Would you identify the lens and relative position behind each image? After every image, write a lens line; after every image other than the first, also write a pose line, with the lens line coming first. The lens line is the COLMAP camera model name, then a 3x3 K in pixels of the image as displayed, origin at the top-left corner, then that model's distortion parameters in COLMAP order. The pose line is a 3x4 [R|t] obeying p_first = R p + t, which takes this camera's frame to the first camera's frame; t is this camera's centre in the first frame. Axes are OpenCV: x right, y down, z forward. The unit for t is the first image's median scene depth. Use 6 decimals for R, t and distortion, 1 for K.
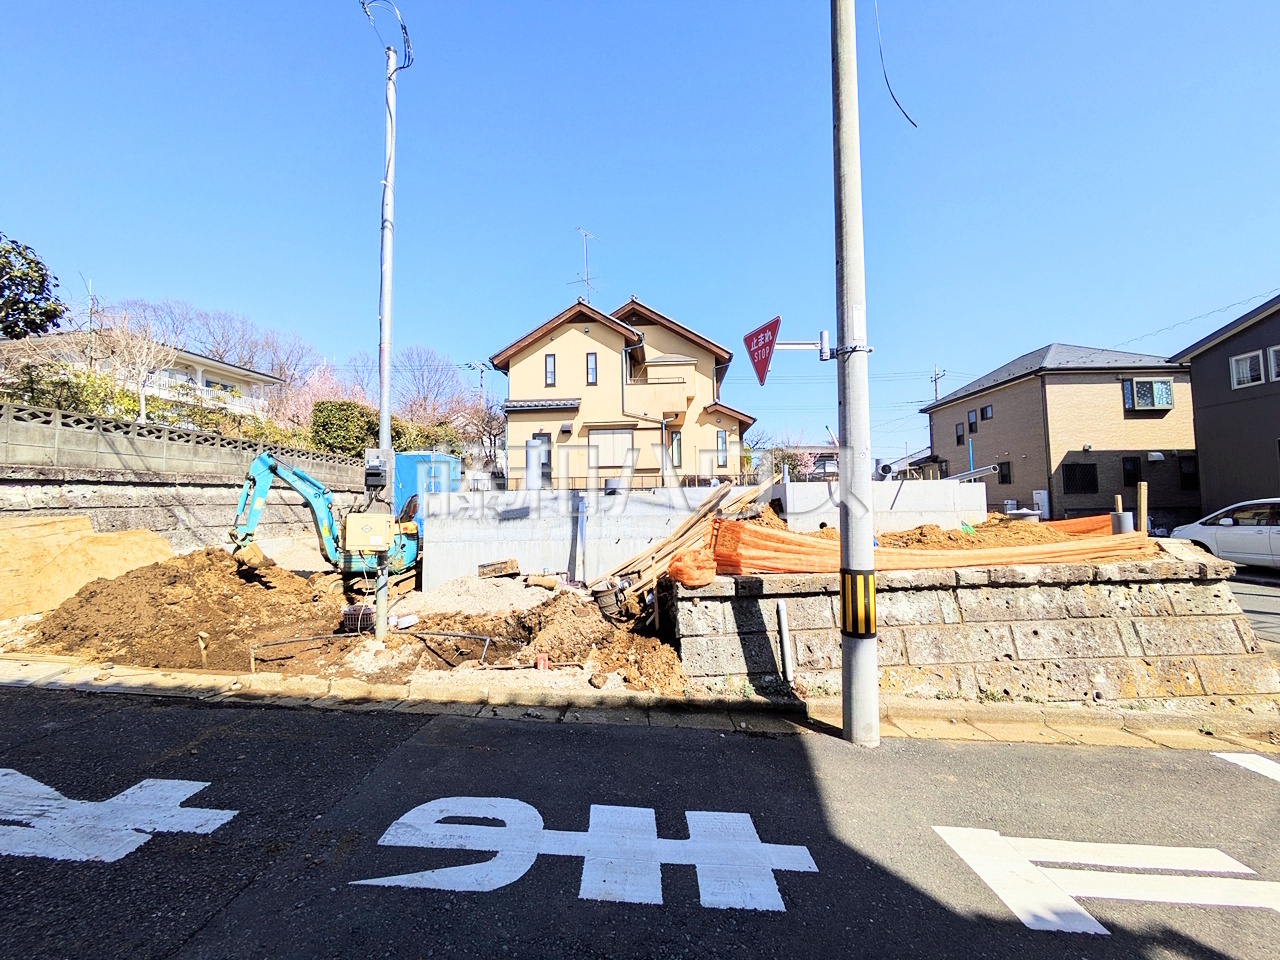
lens RADIAL K [[505.5, 0, 641.5], [0, 505.5, 481.3], [0, 0, 1]] dist [-0.003582, 0.002026]
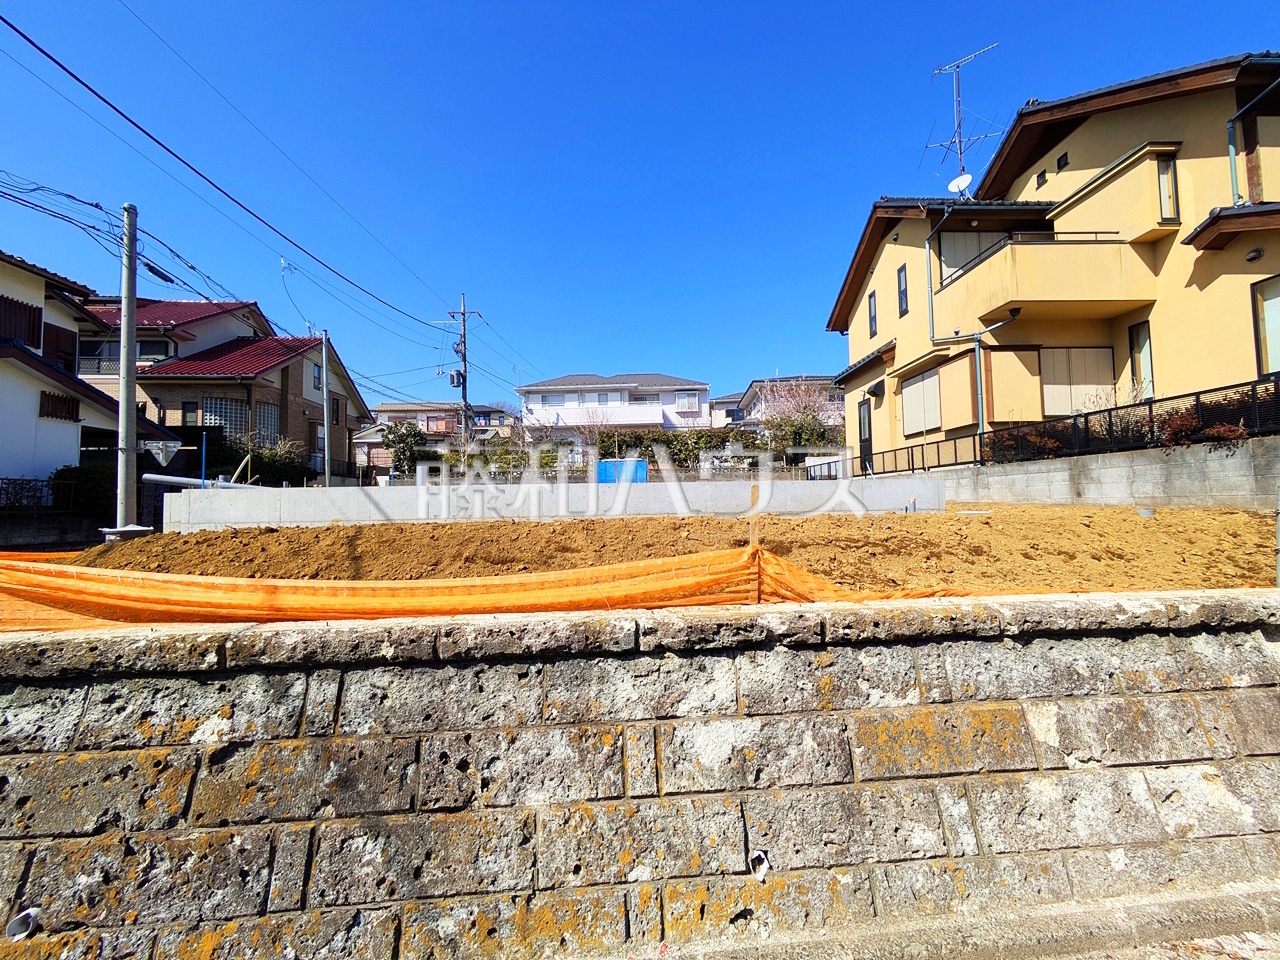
lens RADIAL K [[505.5, 0, 641.6], [0, 505.5, 481.0], [0, 0, 1]] dist [-0.003582, 0.002026]
pose [[0.086197, -0.031788, -0.995771, 0.907903], [0.077005, 0.996713, -0.025152, 0.036517], [0.993298, -0.074511, 0.088362, 0.975268]]
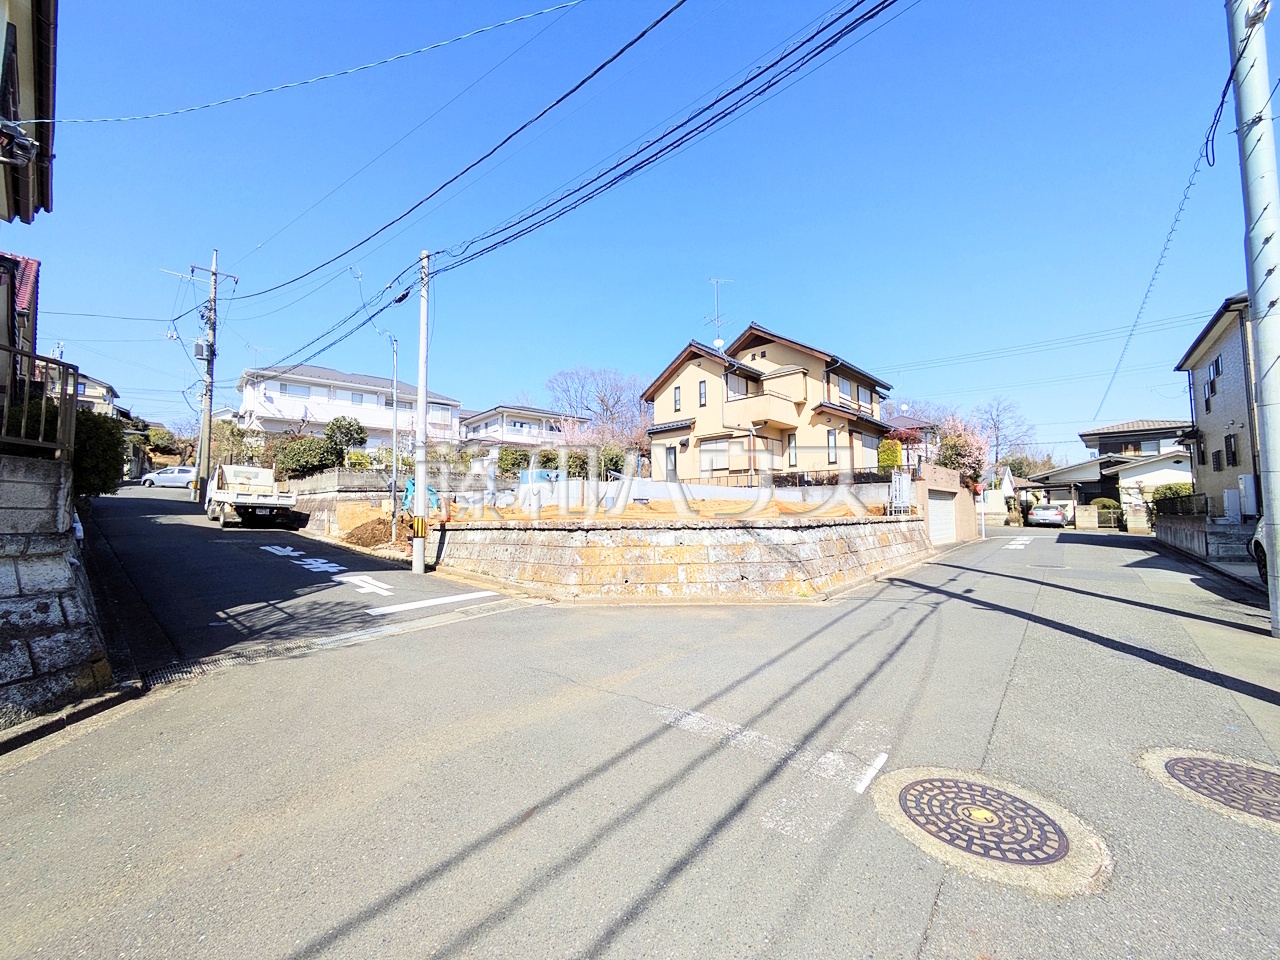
lens RADIAL K [[505.5, 0, 640.2], [0, 505.5, 481.3], [0, 0, 1]] dist [-0.003582, 0.002026]
pose [[0.757968, -0.031491, -0.651531, 1.031294], [0.032164, 0.999423, -0.010887, 0.013649], [0.651498, -0.012704, 0.758544, -0.128364]]
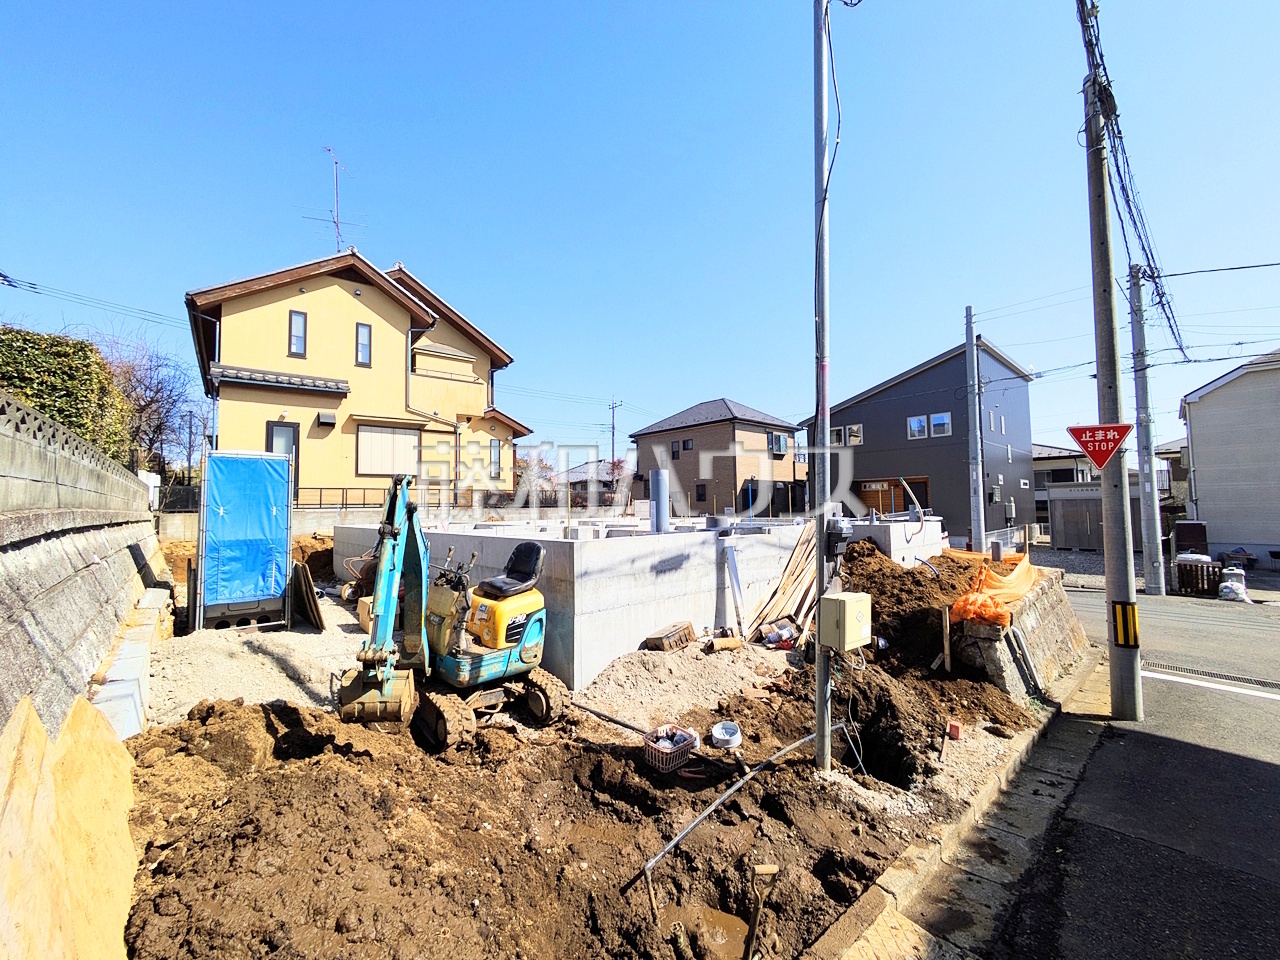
lens RADIAL K [[505.5, 0, 642.0], [0, 505.5, 479.2], [0, 0, 1]] dist [-0.003582, 0.002026]
pose [[0.740128, 0.040894, 0.671222, -0.493135], [-0.034038, 0.999148, -0.023340, -0.029476], [-0.671604, -0.005573, 0.740889, 0.262647]]
